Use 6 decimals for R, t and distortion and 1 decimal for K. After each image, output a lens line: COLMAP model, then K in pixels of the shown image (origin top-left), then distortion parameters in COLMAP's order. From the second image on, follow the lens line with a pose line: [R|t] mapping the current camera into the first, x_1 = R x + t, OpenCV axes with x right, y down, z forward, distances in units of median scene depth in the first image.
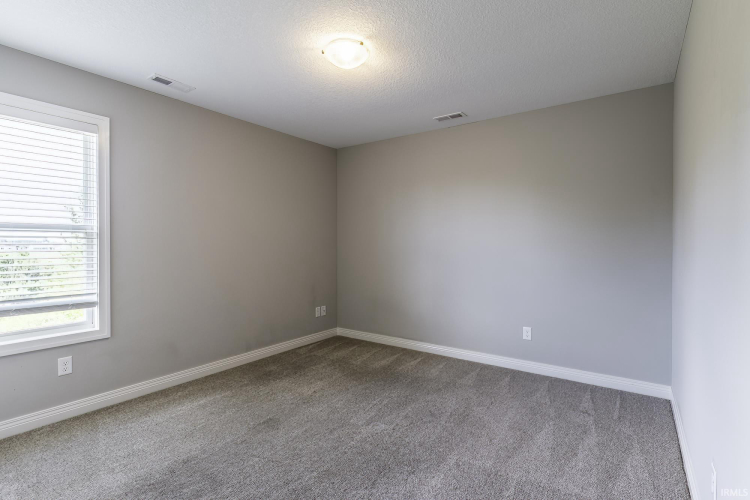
lens RADIAL K [[359.7, 0, 376.1], [0, 359.7, 244.1], [0, 0, 1]] dist [0.000162, -0.000031]
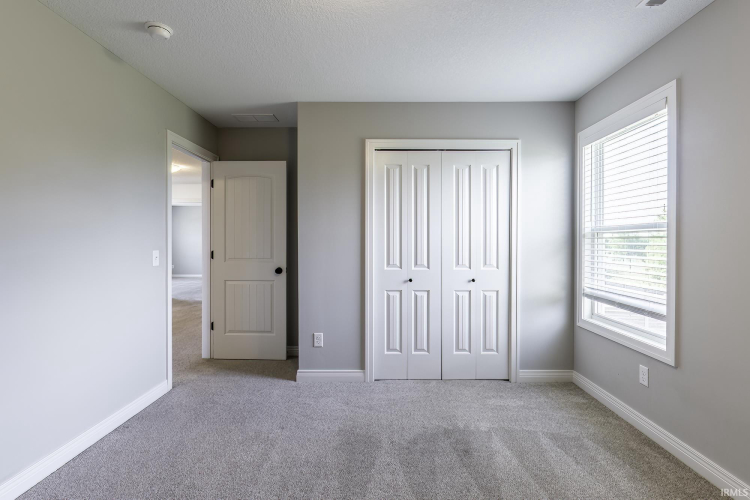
lens RADIAL K [[359.7, 0, 376.1], [0, 359.7, 244.1], [0, 0, 1]] dist [0.000162, -0.000031]
pose [[-0.827717, -0.003873, -0.561132, 0.214698], [-0.009469, 0.999930, 0.007067, 0.000603], [0.561066, 0.011163, -0.827696, 1.302619]]
